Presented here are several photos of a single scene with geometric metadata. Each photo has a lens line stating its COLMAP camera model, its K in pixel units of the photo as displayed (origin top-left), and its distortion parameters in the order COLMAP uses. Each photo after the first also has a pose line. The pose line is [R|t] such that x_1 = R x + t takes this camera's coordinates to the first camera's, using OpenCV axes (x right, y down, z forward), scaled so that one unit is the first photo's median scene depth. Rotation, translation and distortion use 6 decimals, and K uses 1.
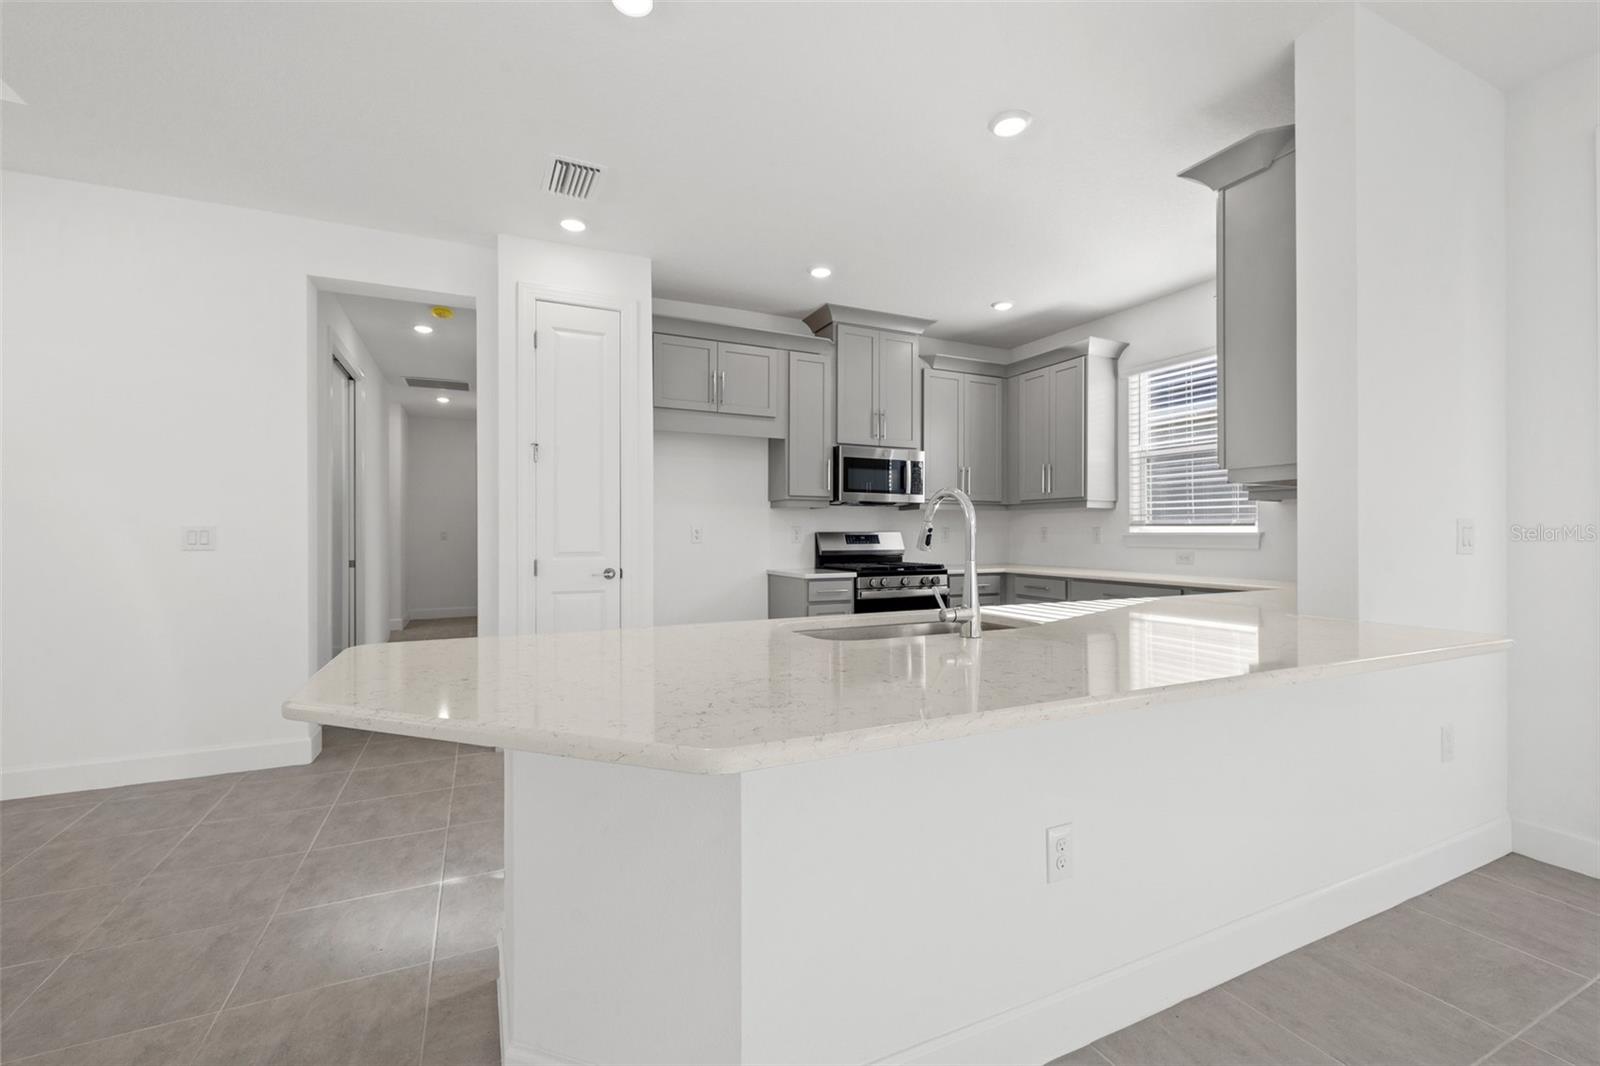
lens RADIAL K [[681.7, 0, 793.9], [0, 681.7, 530.2], [0, 0, 1]] dist [-0.000766, 0.000087]
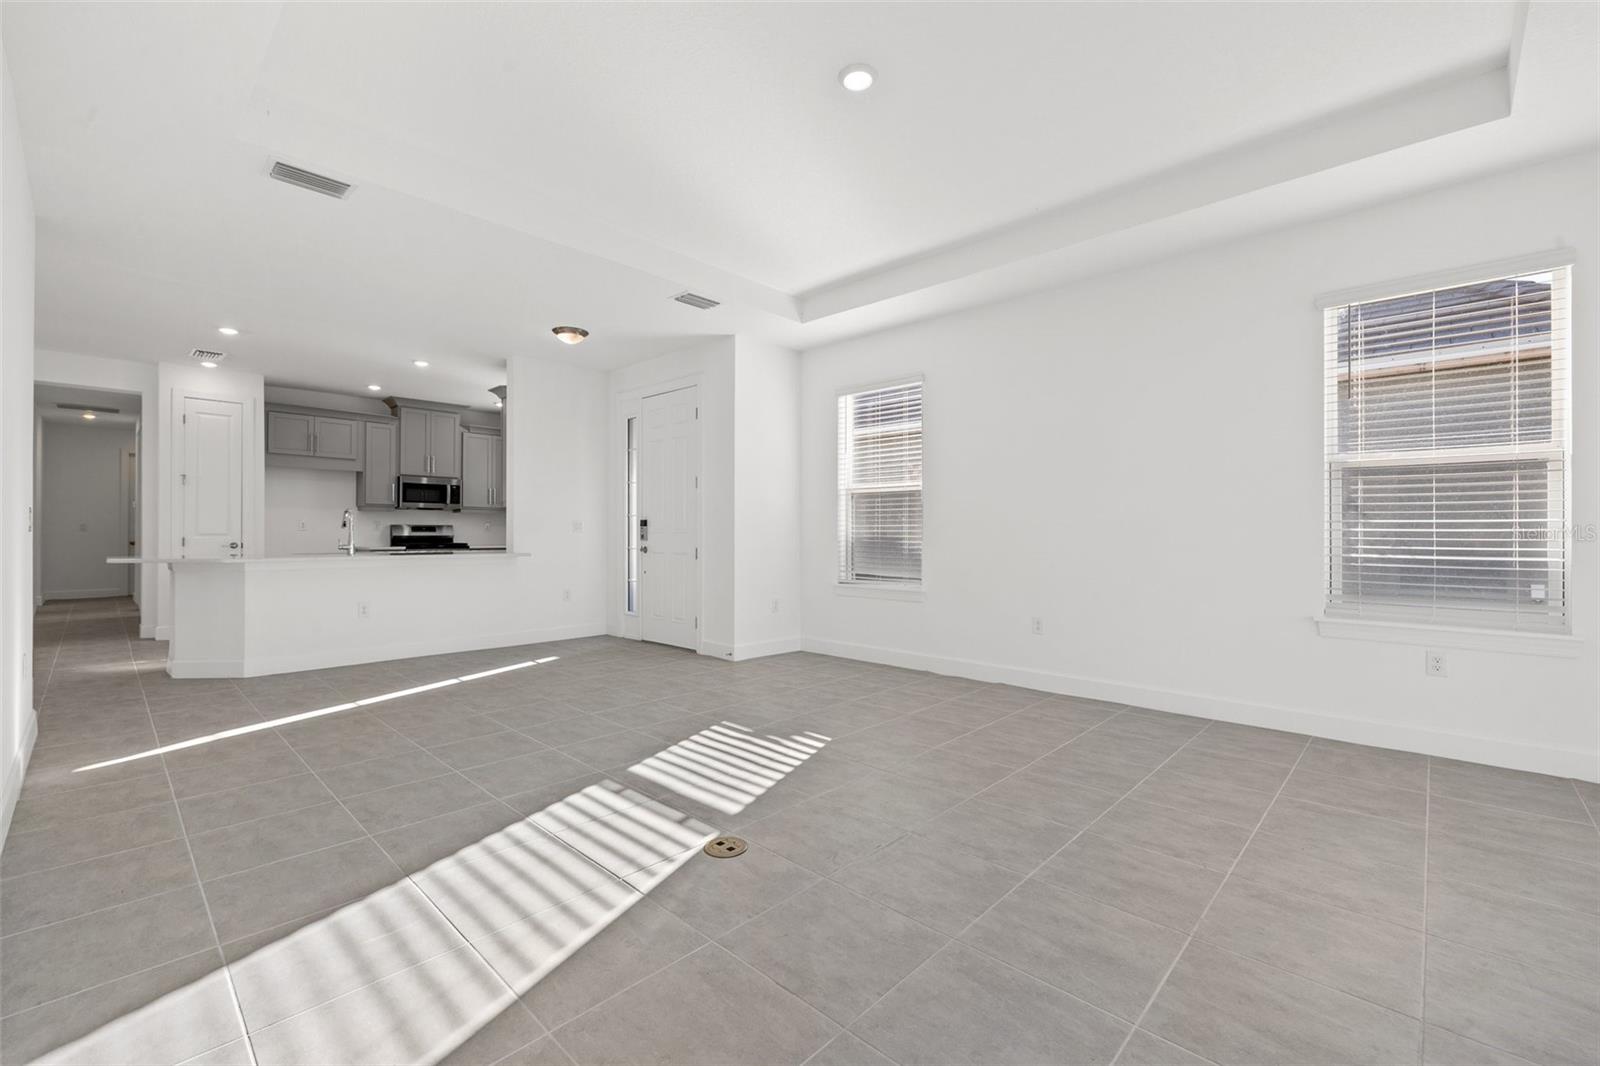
lens RADIAL K [[681.7, 0, 805.4], [0, 681.7, 531.3], [0, 0, 1]] dist [-0.000766, 0.000087]
pose [[0.929688, 0.004091, 0.368326, 0.430906], [-0.005613, 0.999980, 0.003063, 0.009784], [-0.368306, -0.004915, 0.929692, -1.135738]]
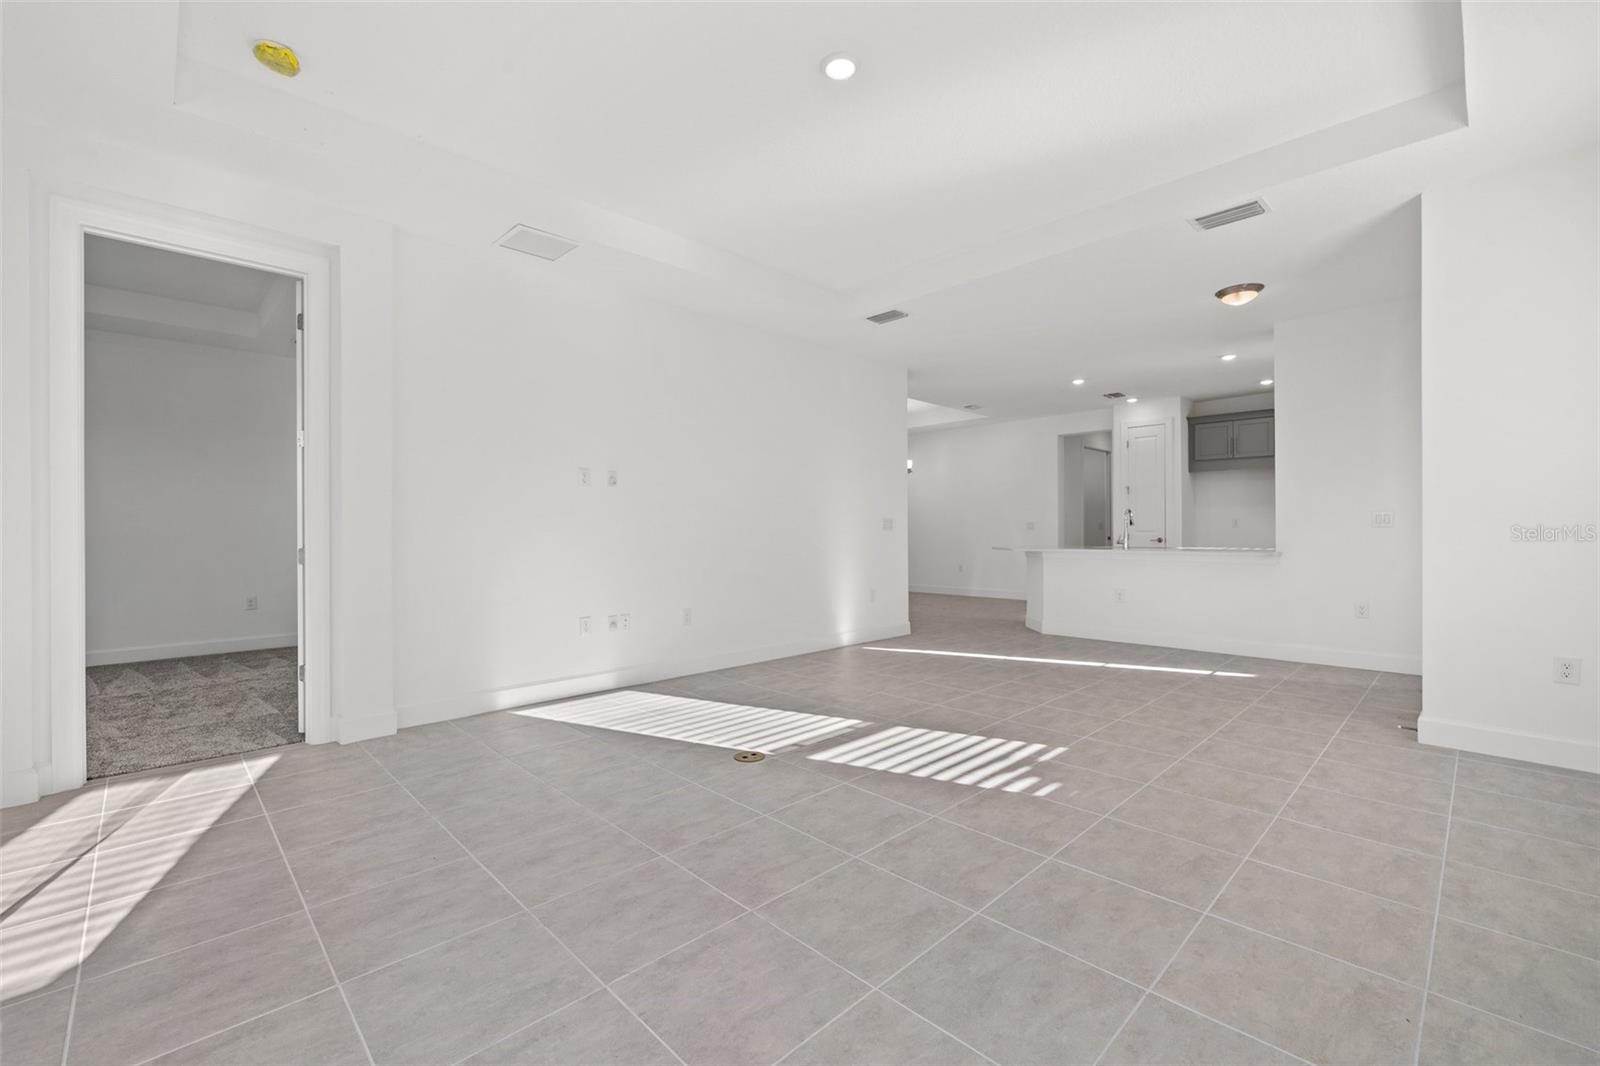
lens RADIAL K [[681.7, 0, 790.8], [0, 681.7, 538.3], [0, 0, 1]] dist [-0.000766, 0.000087]
pose [[0.306080, 0.008617, -0.951967, 1.349252], [0.012976, 0.999828, 0.013223, 0.010067], [0.951918, -0.016400, 0.305915, -0.778017]]
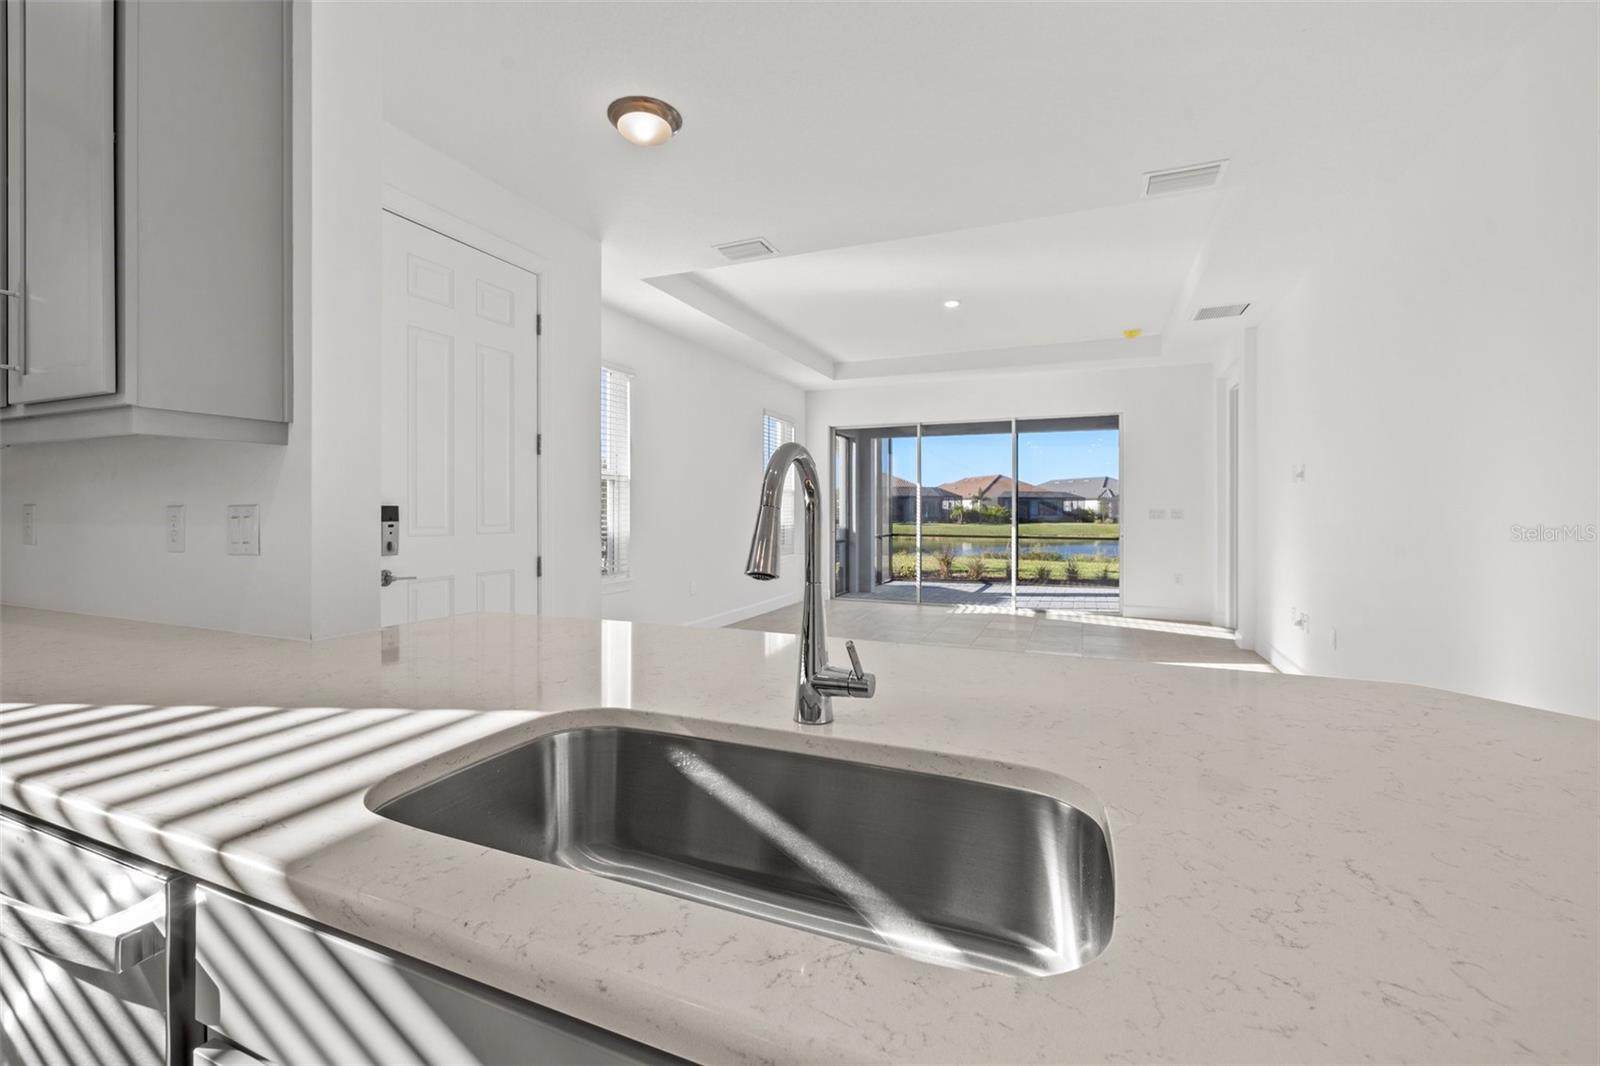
lens RADIAL K [[681.7, 0, 807.3], [0, 681.7, 519.3], [0, 0, 1]] dist [-0.000766, 0.000087]
pose [[-0.676678, -0.003873, 0.736269, -0.073595], [0.000492, 0.999984, 0.005713, -0.000029], [-0.736279, 0.004228, -0.676665, 0.559683]]
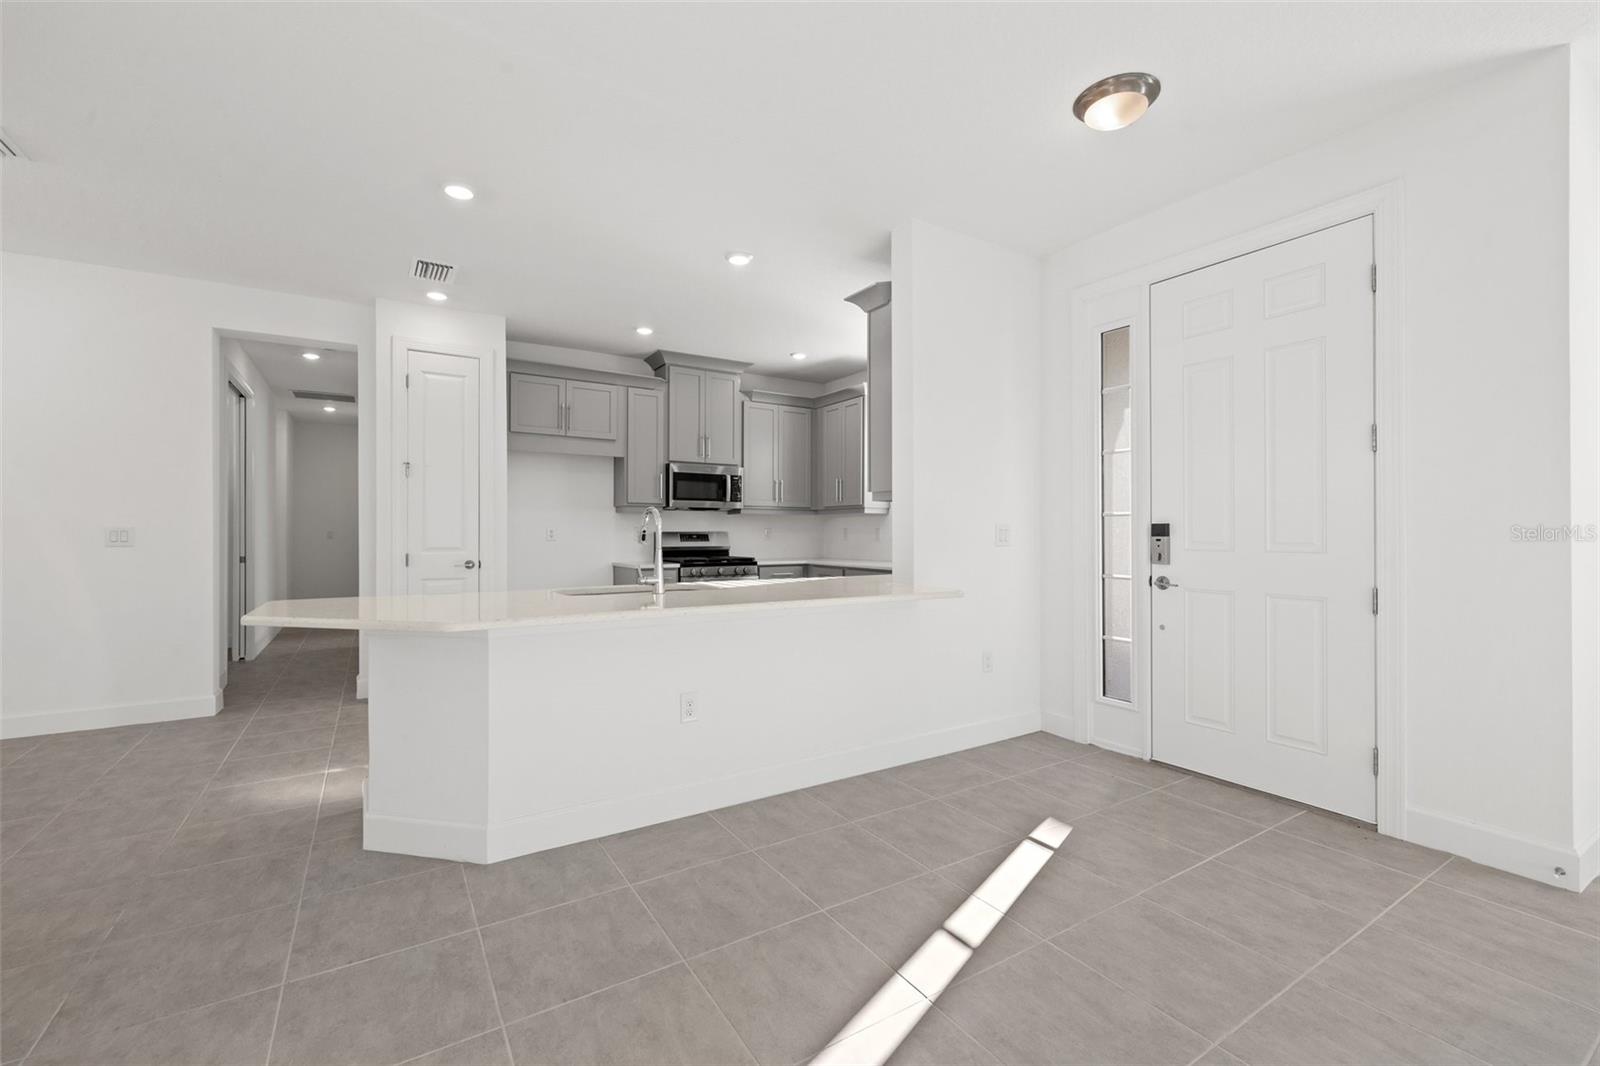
lens RADIAL K [[681.7, 0, 795.1], [0, 681.7, 529.1], [0, 0, 1]] dist [-0.000766, 0.000087]
pose [[0.992382, 0.001214, 0.123195, 0.153879], [-0.001103, 0.999999, -0.000965, -0.001738], [-0.123196, 0.000821, 0.992382, -0.295594]]
